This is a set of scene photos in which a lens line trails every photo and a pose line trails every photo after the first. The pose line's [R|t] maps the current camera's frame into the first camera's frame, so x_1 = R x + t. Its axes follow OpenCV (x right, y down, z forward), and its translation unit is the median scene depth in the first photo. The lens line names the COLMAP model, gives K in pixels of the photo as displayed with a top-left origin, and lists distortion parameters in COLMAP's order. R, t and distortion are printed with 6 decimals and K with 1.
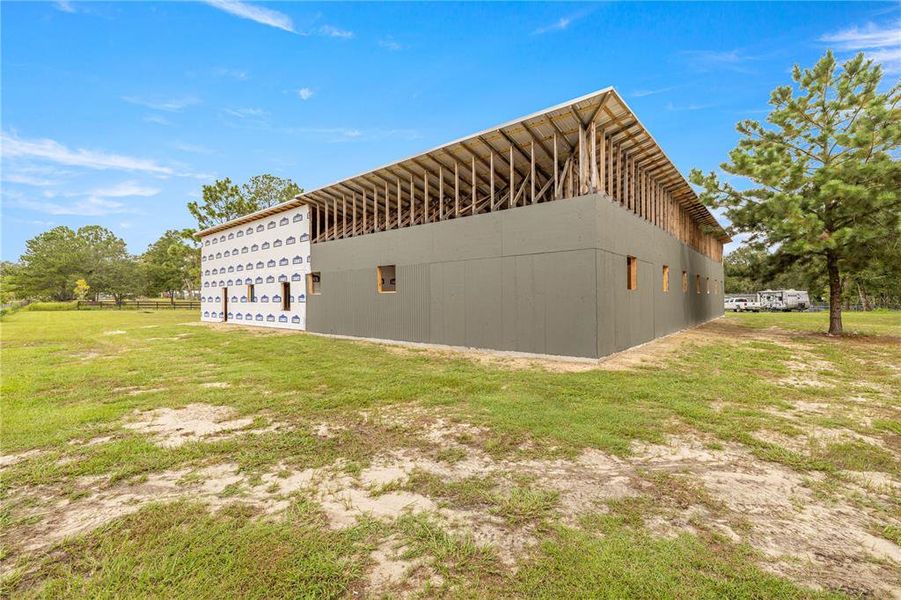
lens RADIAL K [[374.1, 0, 451.5], [0, 374.1, 293.6], [0, 0, 1]] dist [0.000250, 0.000012]
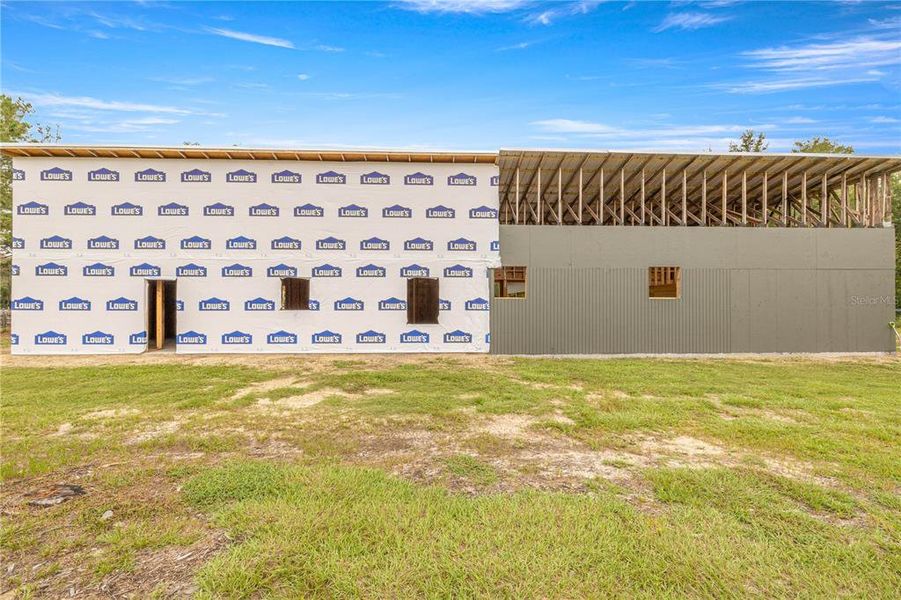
lens RADIAL K [[294.2, 0, 450.5], [0, 294.2, 304.5], [0, 0, 1]] dist [0.000644, 0.000071]
pose [[0.752796, 0.010234, 0.658174, -0.757203], [-0.013837, 0.999904, 0.000279, 0.013092], [-0.658109, -0.009317, 0.752865, 0.627817]]
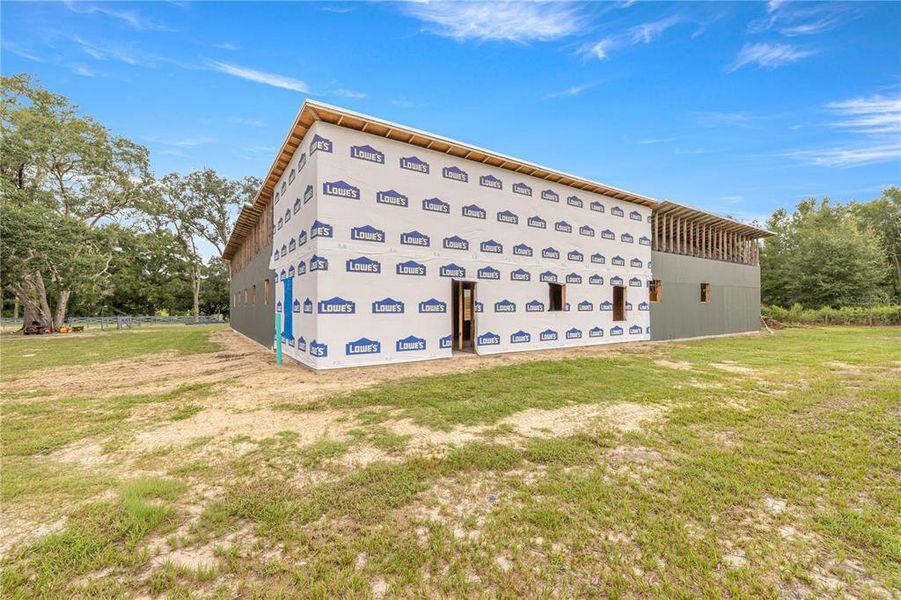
lens RADIAL K [[379.7, 0, 446.6], [0, 379.7, 303.8], [0, 0, 1]] dist [0.001167, 0.000048]
pose [[0.294610, 0.016325, 0.955478, -1.403804], [-0.010977, 0.999846, -0.013698, 0.024604], [-0.955555, -0.006453, 0.294743, 1.160991]]
